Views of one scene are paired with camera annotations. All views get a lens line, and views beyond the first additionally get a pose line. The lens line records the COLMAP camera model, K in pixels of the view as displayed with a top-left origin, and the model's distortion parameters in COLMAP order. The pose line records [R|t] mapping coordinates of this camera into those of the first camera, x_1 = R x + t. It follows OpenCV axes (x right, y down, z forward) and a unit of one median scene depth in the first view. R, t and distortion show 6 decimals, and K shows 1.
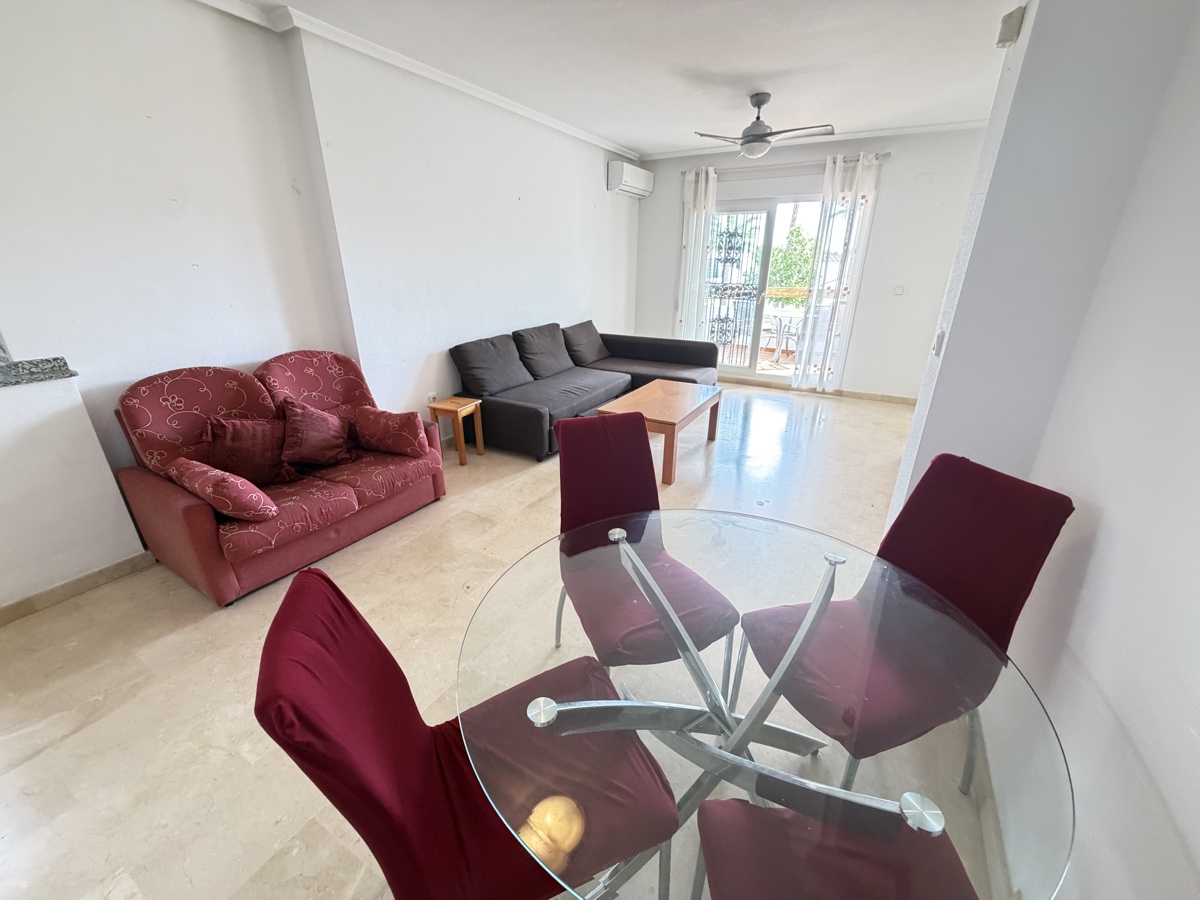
lens RADIAL K [[478.4, 0, 597.7], [0, 478.4, 451.8], [0, 0, 1]] dist [0.000952, 0.000304]
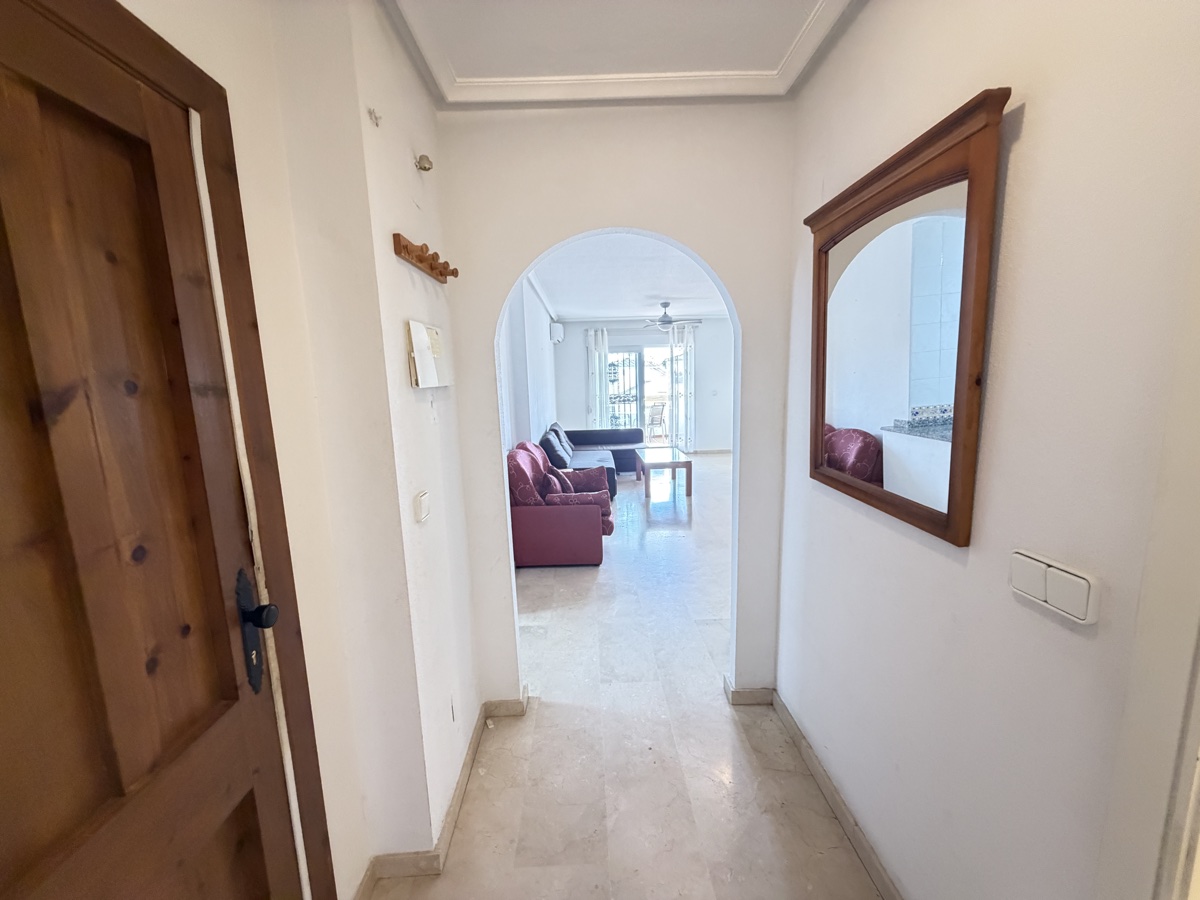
lens RADIAL K [[478.4, 0, 597.7], [0, 478.4, 451.8], [0, 0, 1]] dist [0.000952, 0.000304]
pose [[0.852629, -0.106865, 0.511472, -0.747537], [0.221005, 0.960749, -0.167683, 0.094627], [-0.473477, 0.256009, 0.842781, -0.294631]]
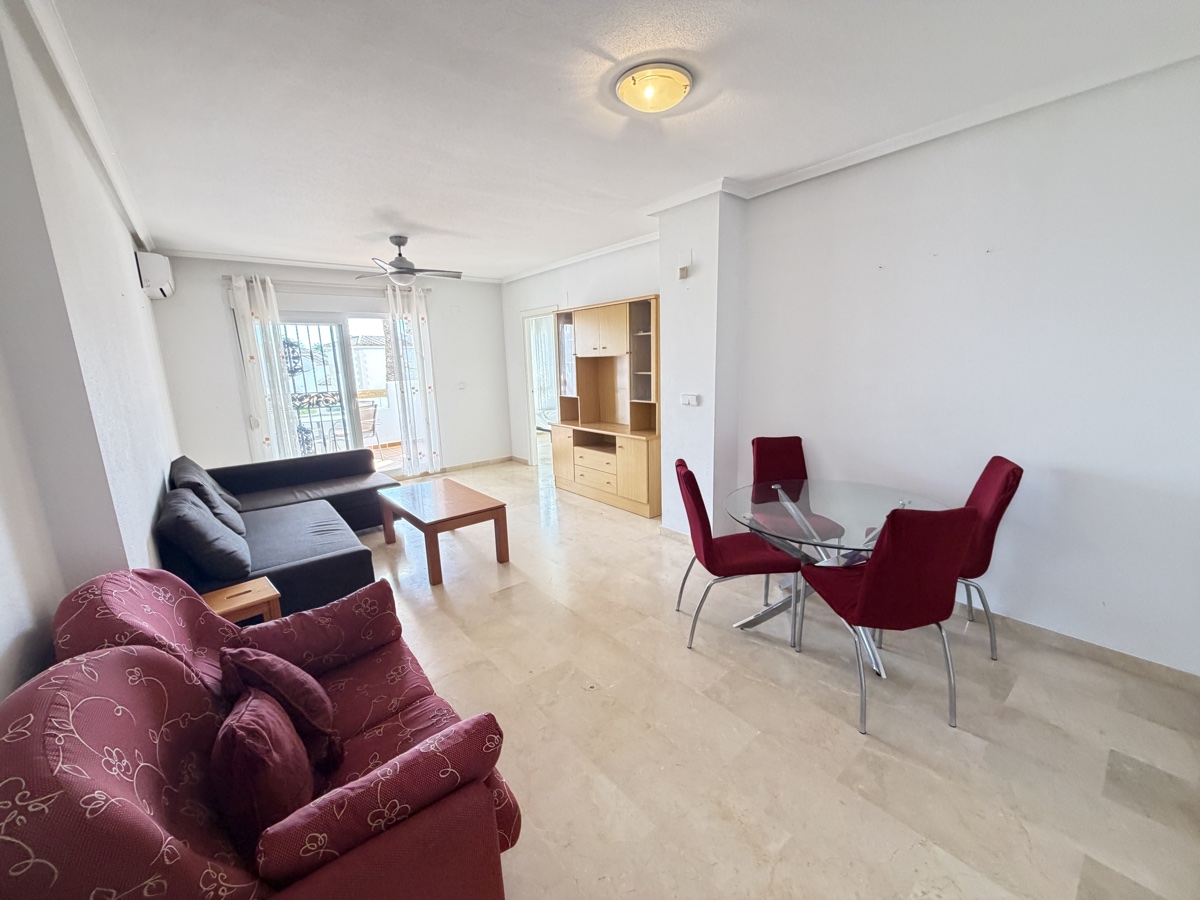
lens RADIAL K [[478.4, 0, 597.7], [0, 478.4, 451.8], [0, 0, 1]] dist [0.000952, 0.000304]
pose [[0.351823, -0.196637, 0.915180, -0.509636], [0.372491, 0.926354, 0.055842, -0.103140], [-0.858761, 0.321249, 0.399159, 0.208277]]
